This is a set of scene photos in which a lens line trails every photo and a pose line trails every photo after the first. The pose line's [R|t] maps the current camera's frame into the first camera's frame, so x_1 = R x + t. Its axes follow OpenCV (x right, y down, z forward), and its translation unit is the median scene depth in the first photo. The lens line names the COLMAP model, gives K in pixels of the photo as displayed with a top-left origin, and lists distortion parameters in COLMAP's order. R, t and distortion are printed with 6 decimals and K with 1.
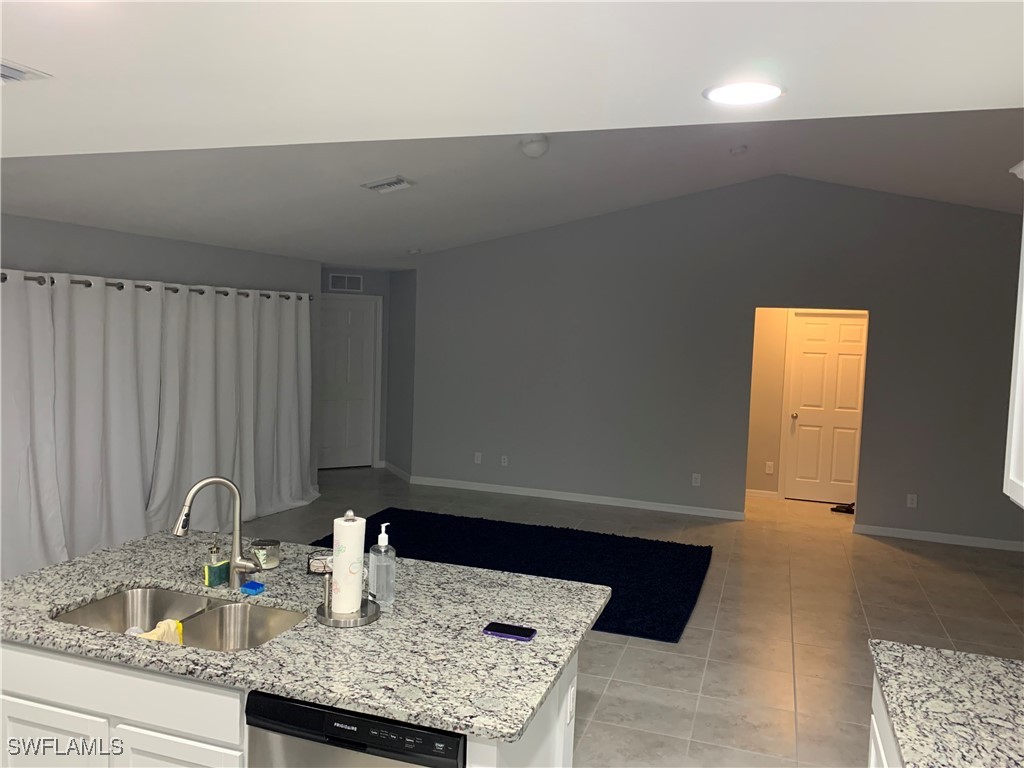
lens RADIAL K [[780.6, 0, 512.6], [0, 780.6, 382.8], [0, 0, 1]] dist [0.010504, 0.008844]
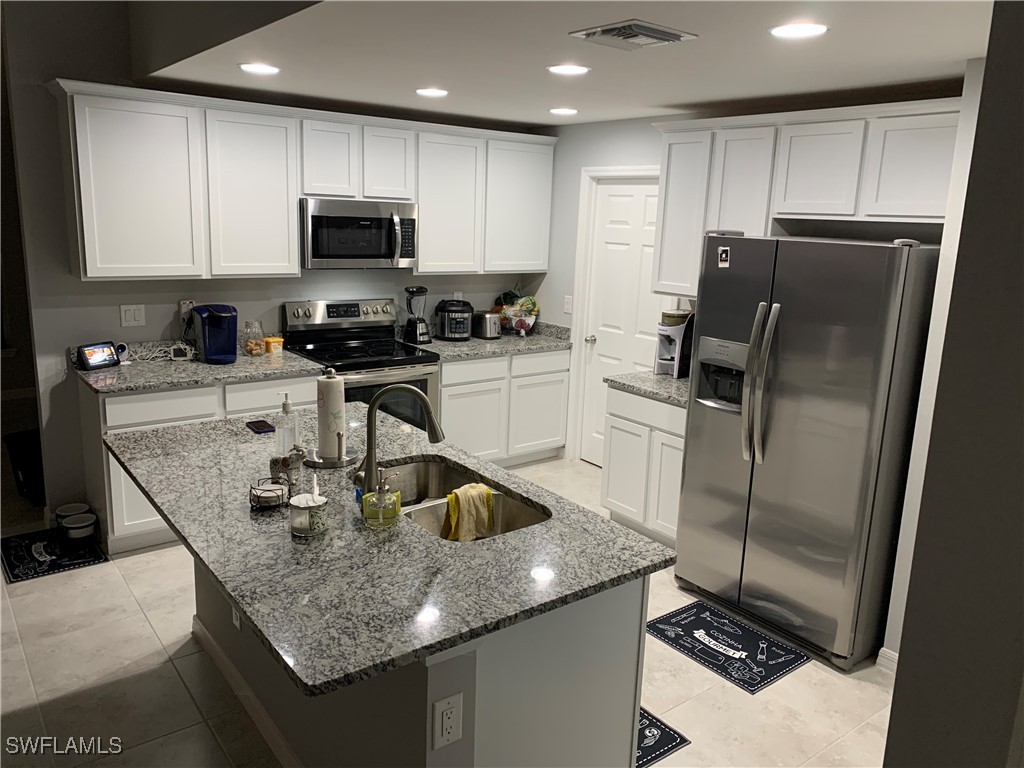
lens RADIAL K [[780.6, 0, 511.8], [0, 780.6, 380.3], [0, 0, 1]] dist [0.010504, 0.008844]
pose [[-0.826555, -0.183858, 0.531980, -0.925175], [-0.020852, 0.954498, 0.297487, -0.145945], [-0.562470, 0.234796, -0.792779, 1.572303]]
